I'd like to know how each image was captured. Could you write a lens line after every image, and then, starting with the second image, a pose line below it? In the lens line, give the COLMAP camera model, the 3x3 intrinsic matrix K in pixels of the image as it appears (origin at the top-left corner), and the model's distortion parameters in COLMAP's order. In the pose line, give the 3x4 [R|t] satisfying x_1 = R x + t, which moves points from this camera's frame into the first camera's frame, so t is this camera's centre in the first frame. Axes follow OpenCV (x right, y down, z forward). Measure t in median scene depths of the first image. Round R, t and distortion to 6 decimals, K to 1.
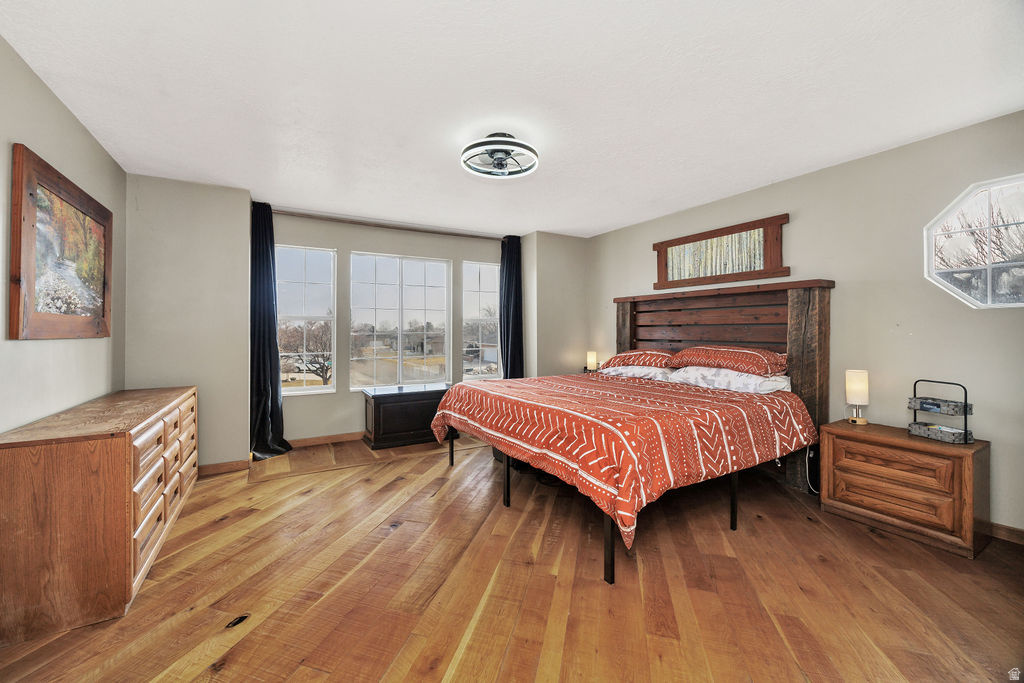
lens RADIAL K [[402.9, 0, 493.4], [0, 402.9, 329.7], [0, 0, 1]] dist [-0.001027, -0.000010]
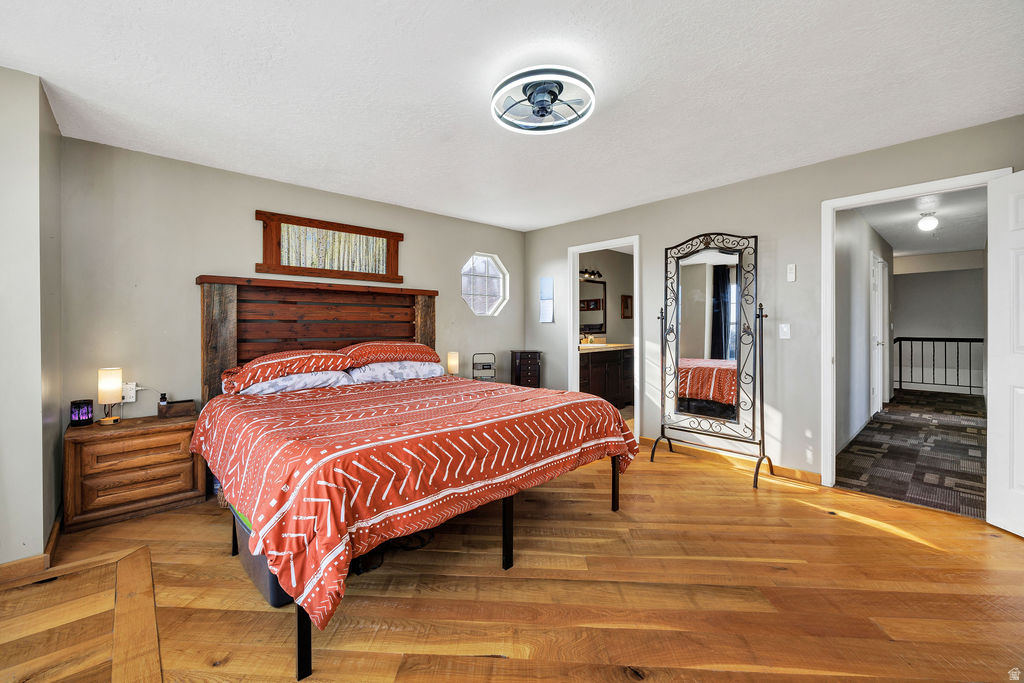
lens RADIAL K [[402.9, 0, 493.4], [0, 402.9, 329.7], [0, 0, 1]] dist [-0.001027, -0.000010]
pose [[-0.198775, -0.009835, 0.979996, -0.499872], [-0.001626, 0.999952, 0.009705, -0.001336], [-0.980044, 0.000336, -0.198782, 0.865432]]
